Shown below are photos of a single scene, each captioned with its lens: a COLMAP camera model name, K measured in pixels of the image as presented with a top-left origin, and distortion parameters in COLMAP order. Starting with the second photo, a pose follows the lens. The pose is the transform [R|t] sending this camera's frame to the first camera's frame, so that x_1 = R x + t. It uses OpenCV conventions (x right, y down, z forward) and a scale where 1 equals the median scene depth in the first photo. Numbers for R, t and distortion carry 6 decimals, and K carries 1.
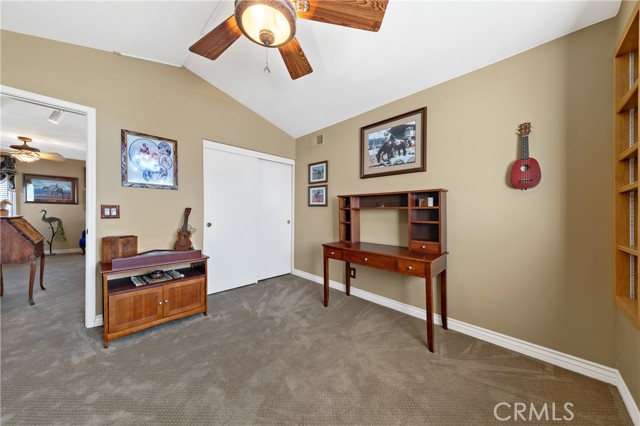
lens RADIAL K [[215.6, 0, 320.3], [0, 215.6, 210.4], [0, 0, 1]] dist [0.003285, -0.000595]
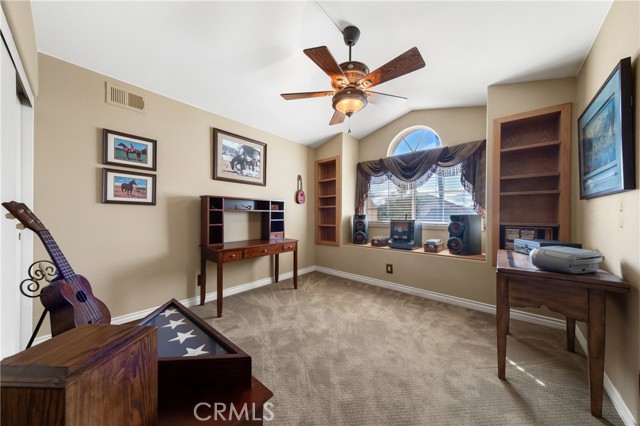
lens RADIAL K [[215.6, 0, 319.7], [0, 215.6, 214.8], [0, 0, 1]] dist [0.003285, -0.000595]
pose [[-0.083250, -0.001761, 0.996527, -0.893140], [-0.008424, 0.999964, 0.001063, 0.009914], [-0.996493, -0.008306, -0.083262, 0.640149]]
